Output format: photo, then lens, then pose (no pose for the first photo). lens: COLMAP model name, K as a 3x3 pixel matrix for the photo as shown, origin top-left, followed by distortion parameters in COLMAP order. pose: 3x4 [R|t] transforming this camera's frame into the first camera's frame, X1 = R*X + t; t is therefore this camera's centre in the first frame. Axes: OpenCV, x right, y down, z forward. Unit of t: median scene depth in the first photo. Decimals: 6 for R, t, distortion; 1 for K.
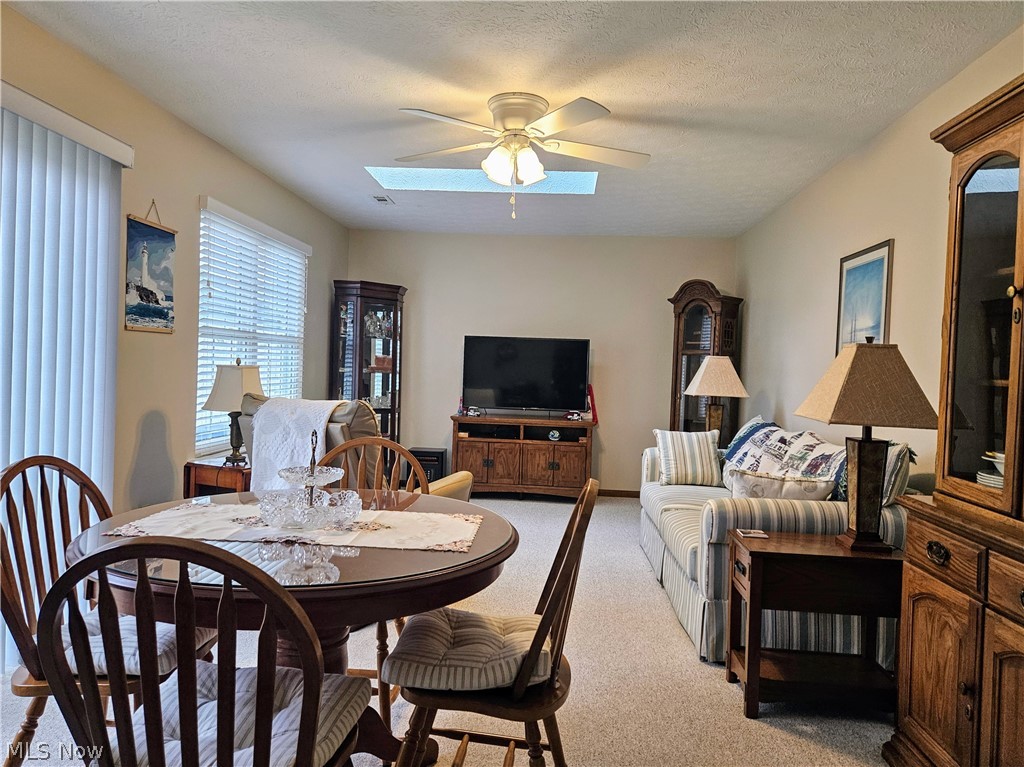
lens RADIAL K [[687.5, 0, 506.9], [0, 687.5, 378.3], [0, 0, 1]] dist [0.066669, -0.050074]
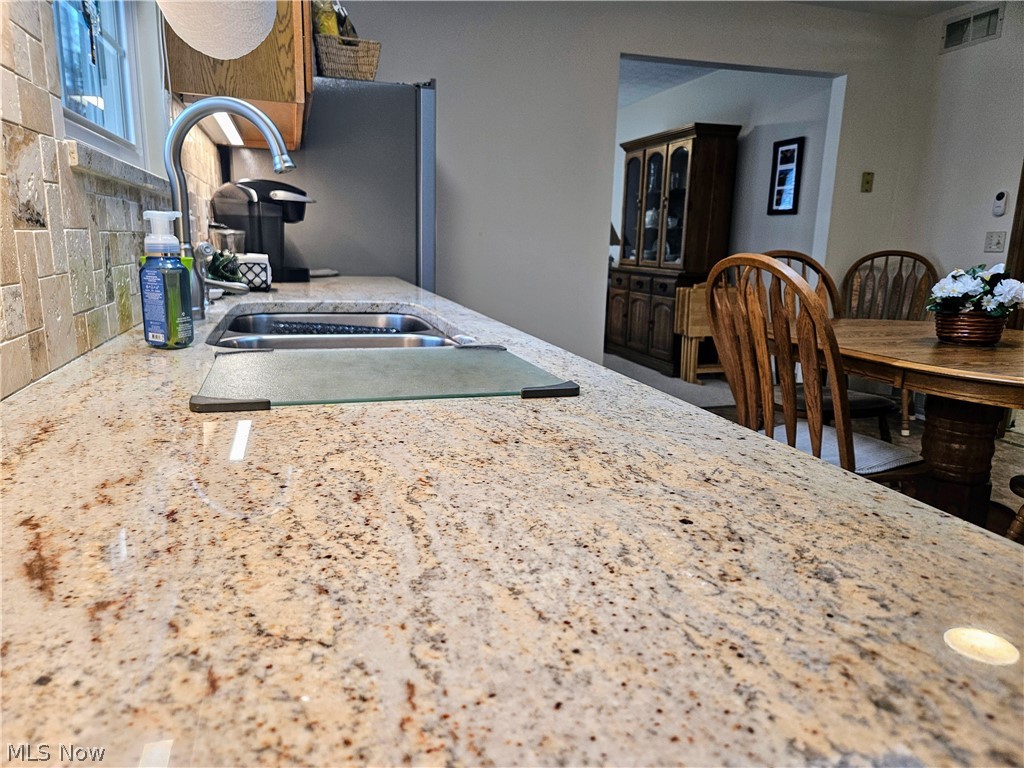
lens RADIAL K [[687.5, 0, 511.2], [0, 687.5, 381.1], [0, 0, 1]] dist [0.066669, -0.050074]
pose [[0.926217, -0.085182, 0.367241, -0.957023], [0.012450, 0.980519, 0.196031, 0.052341], [-0.376785, -0.176995, 0.909234, -1.621933]]
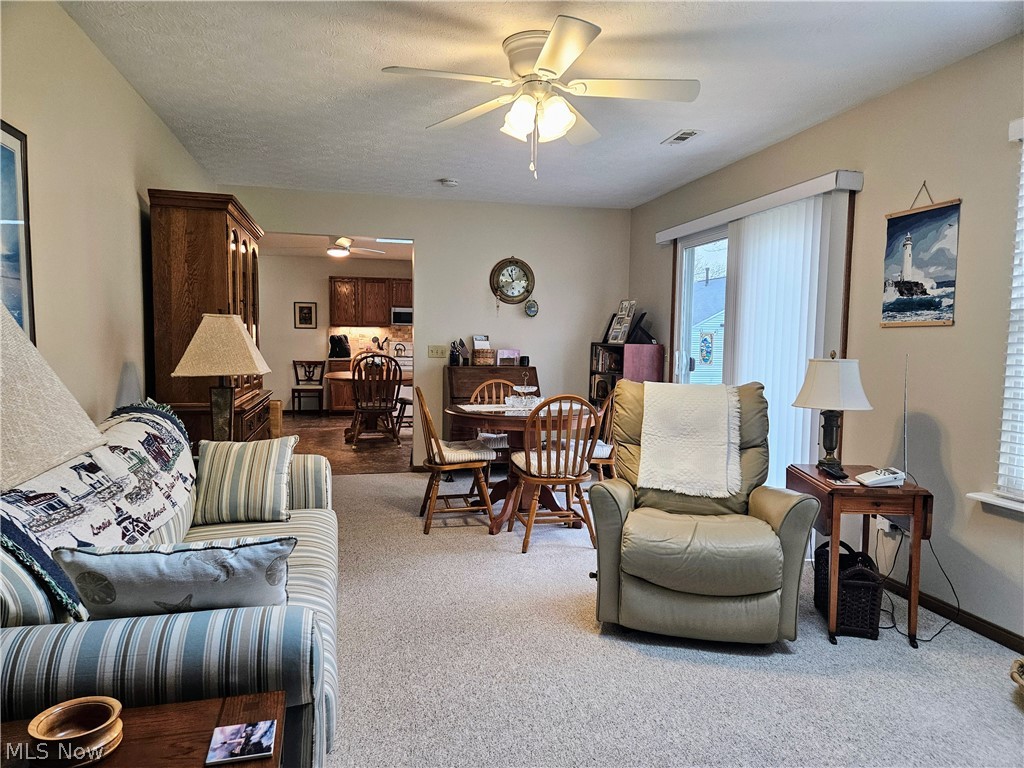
lens RADIAL K [[687.5, 0, 508.7], [0, 687.5, 386.0], [0, 0, 1]] dist [0.066669, -0.050074]
pose [[-0.947948, -0.025949, -0.317366, 0.296192], [-0.051141, 0.996143, 0.071306, -0.026495], [0.314292, 0.083825, -0.945618, 1.726902]]
